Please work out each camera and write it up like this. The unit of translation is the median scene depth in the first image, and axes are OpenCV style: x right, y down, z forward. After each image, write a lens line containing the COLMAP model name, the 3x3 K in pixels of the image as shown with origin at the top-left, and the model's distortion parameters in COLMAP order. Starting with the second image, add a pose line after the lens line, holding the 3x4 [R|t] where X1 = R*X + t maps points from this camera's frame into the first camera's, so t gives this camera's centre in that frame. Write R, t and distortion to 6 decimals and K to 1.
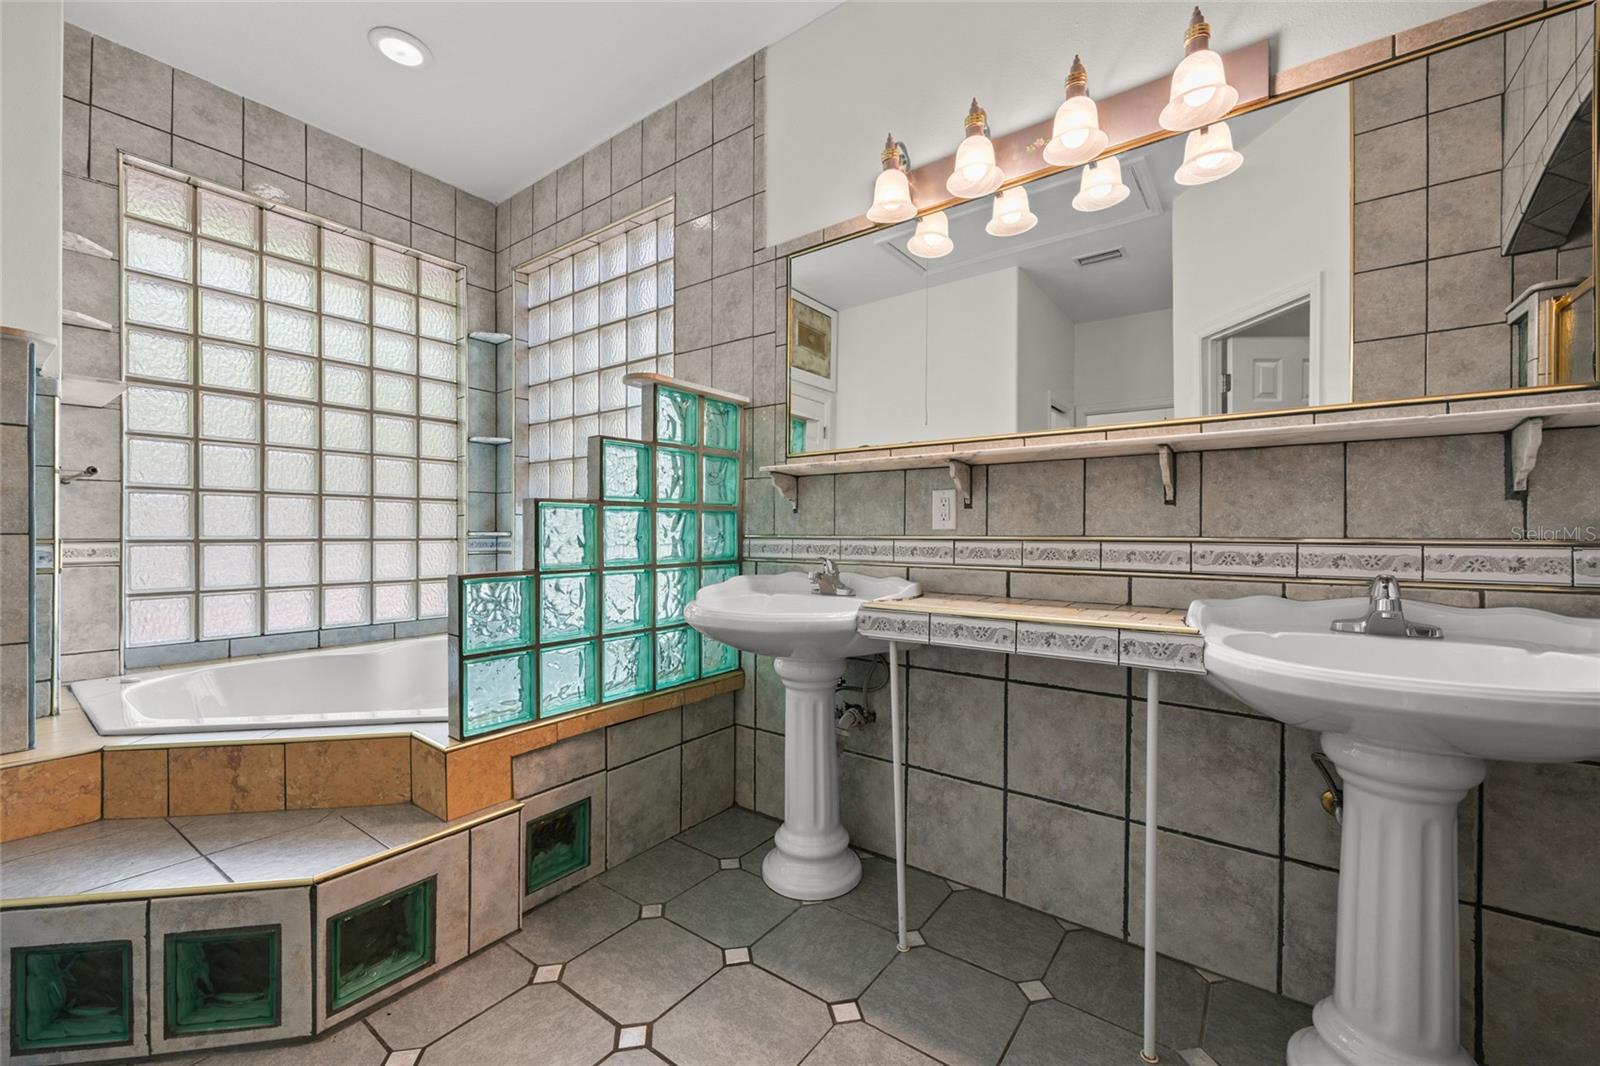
lens RADIAL K [[641.9, 0, 810.7], [0, 641.9, 538.0], [0, 0, 1]] dist [-0.002584, 0.000535]
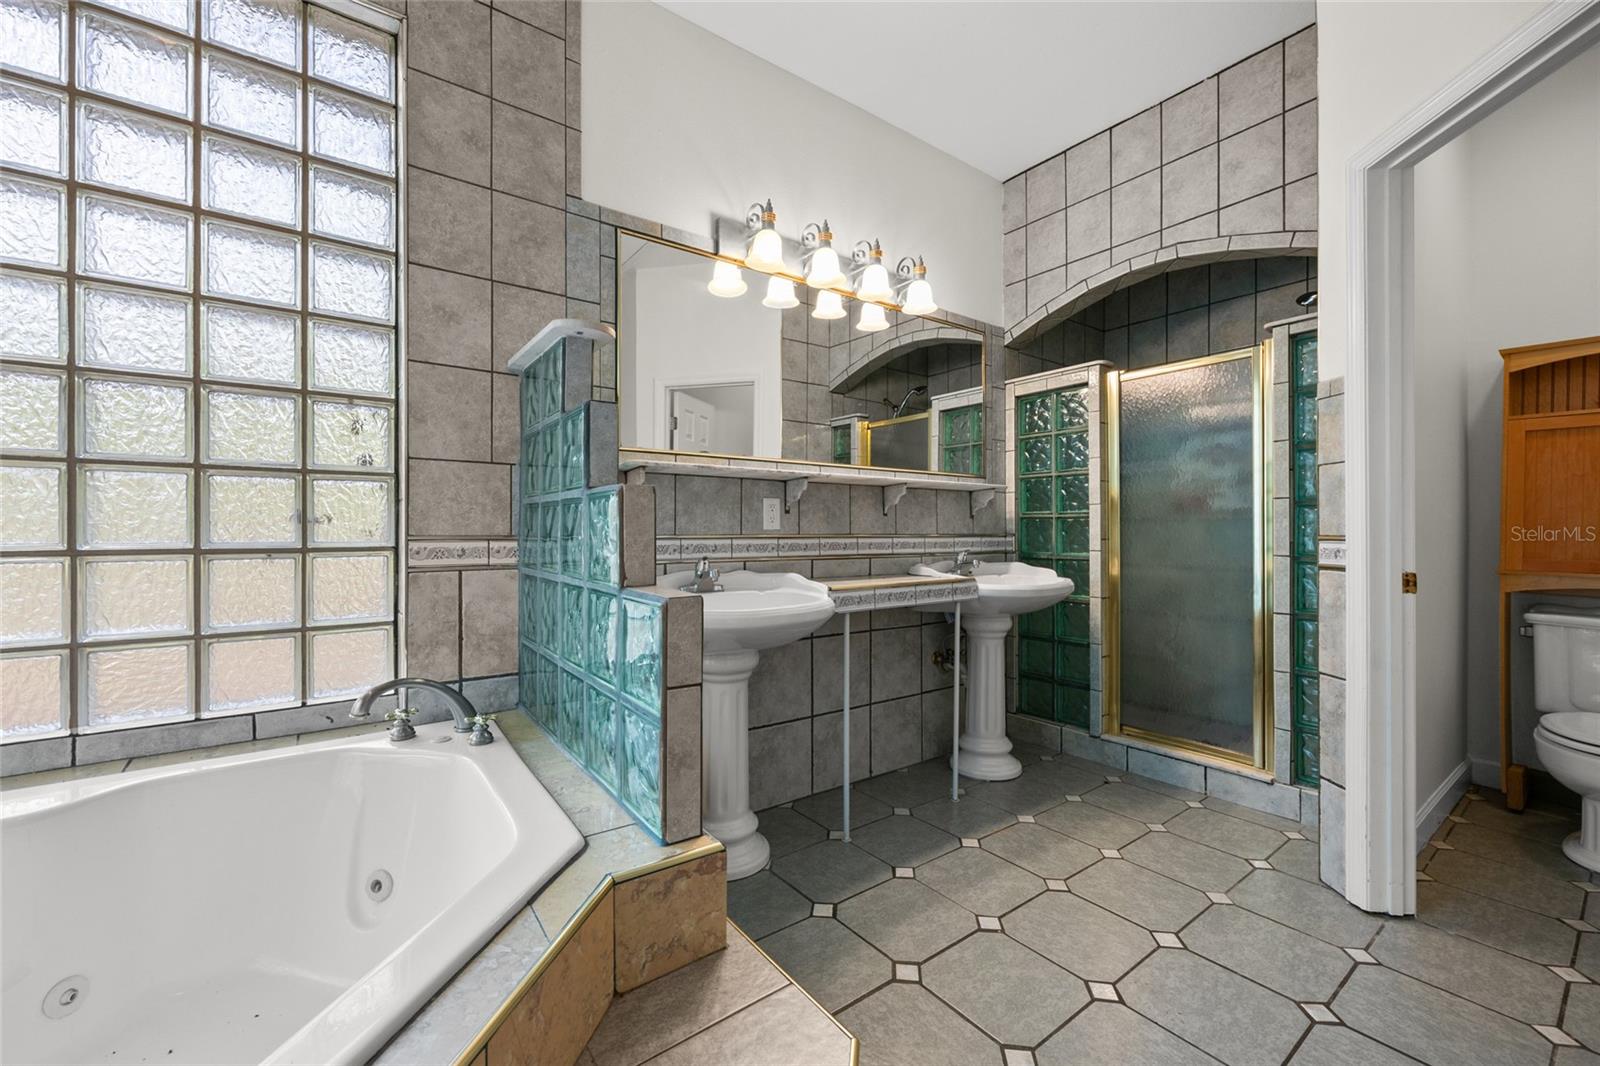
lens RADIAL K [[641.9, 0, 809.4], [0, 641.9, 531.8], [0, 0, 1]] dist [-0.002584, 0.000535]
pose [[0.286523, -0.005184, 0.958059, -0.987318], [0.007941, 0.999964, 0.003036, -0.012214], [-0.958040, 0.006738, 0.286554, 0.576278]]
